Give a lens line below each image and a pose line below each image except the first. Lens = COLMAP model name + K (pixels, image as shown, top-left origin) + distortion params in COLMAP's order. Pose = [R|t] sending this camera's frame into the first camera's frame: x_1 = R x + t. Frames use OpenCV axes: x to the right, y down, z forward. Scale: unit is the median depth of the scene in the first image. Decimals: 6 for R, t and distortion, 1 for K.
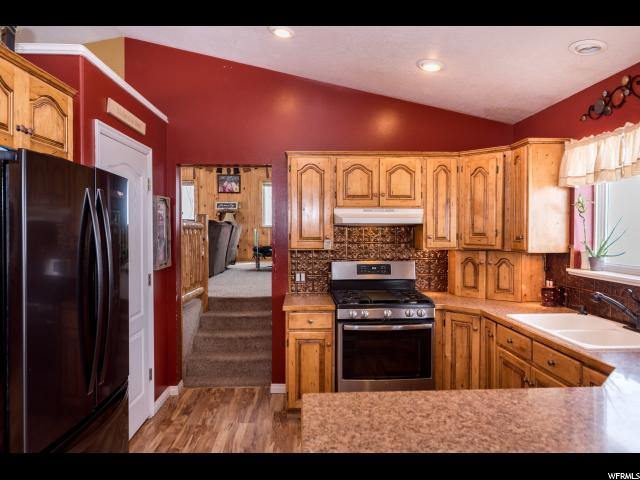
lens RADIAL K [[443.3, 0, 318.0], [0, 443.3, 242.2], [0, 0, 1]] dist [-0.006211, 0.000966]
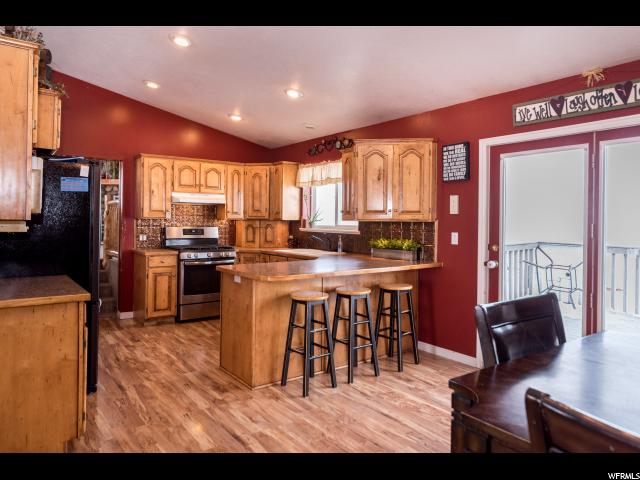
lens RADIAL K [[422.3, 0, 320.6], [0, 422.3, 239.3], [0, 0, 1]] dist [-0.002504, -0.000470]
pose [[0.832289, -0.015474, 0.554127, -0.367545], [0.000342, 0.999624, 0.027401, 0.051464], [-0.554343, -0.022616, 0.831981, -0.566458]]
